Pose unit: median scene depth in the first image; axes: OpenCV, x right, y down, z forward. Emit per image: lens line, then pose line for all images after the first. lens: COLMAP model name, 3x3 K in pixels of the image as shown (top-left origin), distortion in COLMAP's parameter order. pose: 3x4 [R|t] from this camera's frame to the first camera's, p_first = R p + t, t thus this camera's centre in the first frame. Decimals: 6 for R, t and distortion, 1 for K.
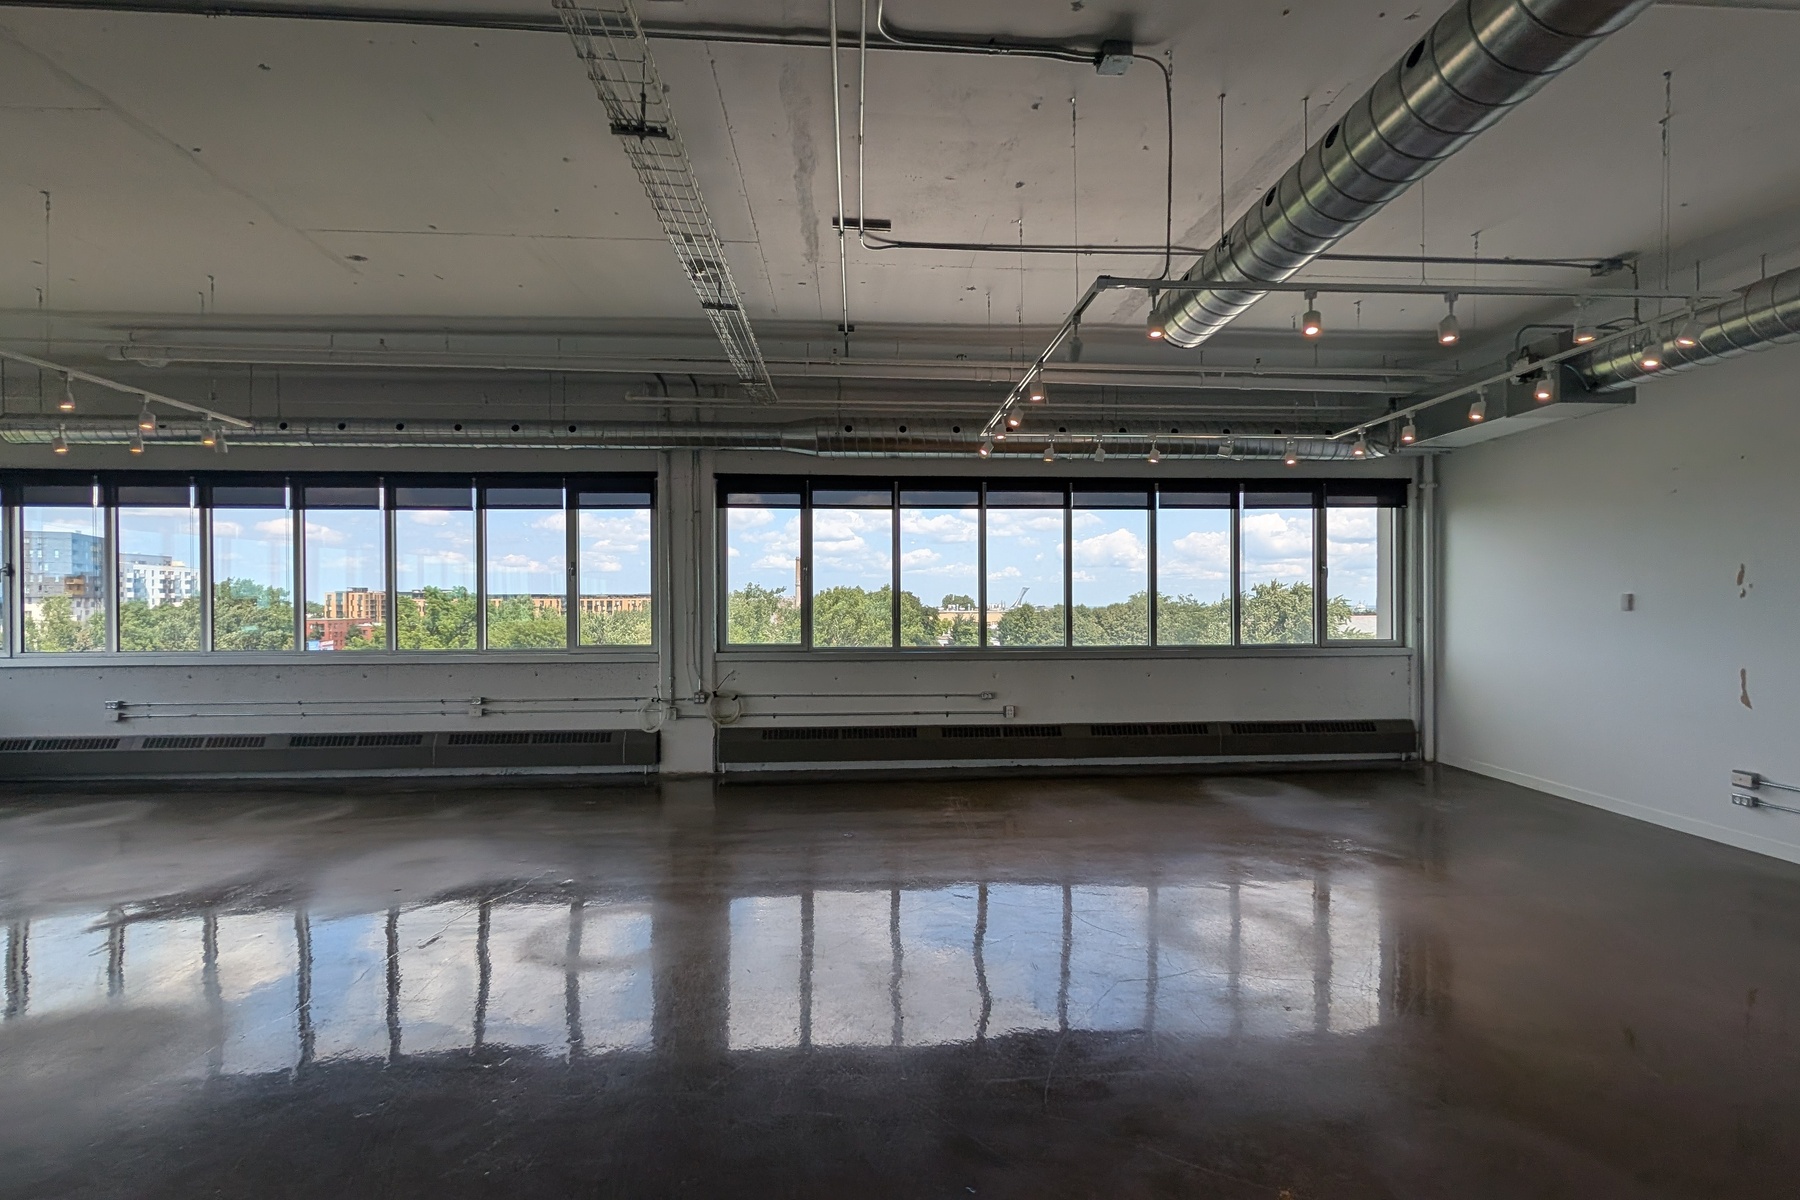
lens RADIAL K [[765.1, 0, 911.0], [0, 765.1, 605.5], [0, 0, 1]] dist [-0.000452, 0.000689]
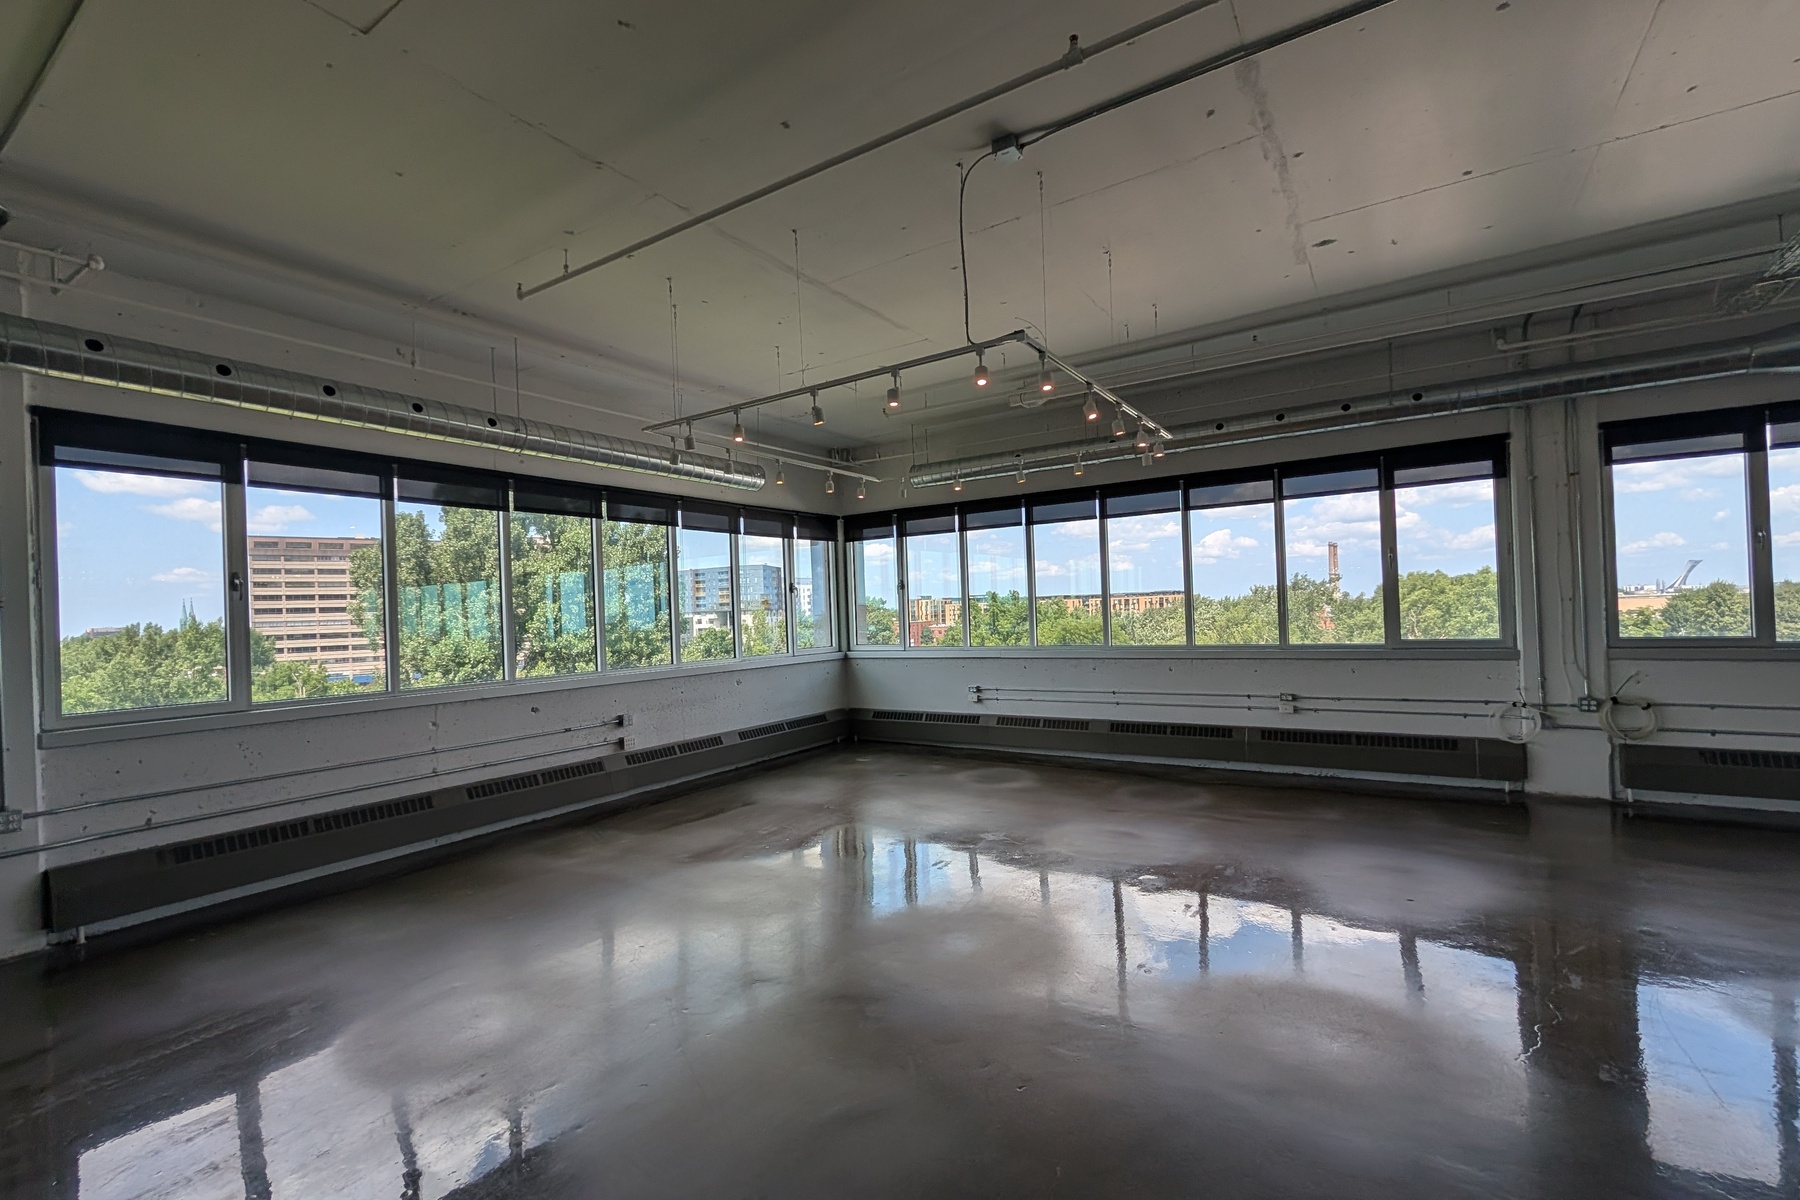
lens RADIAL K [[765.1, 0, 931.3], [0, 765.1, 604.1], [0, 0, 1]] dist [-0.000452, 0.000689]
pose [[0.810625, -0.031386, -0.584724, -0.353189], [0.032870, 0.999427, -0.008076, -0.000931], [0.584643, -0.012673, 0.811192, -0.053547]]
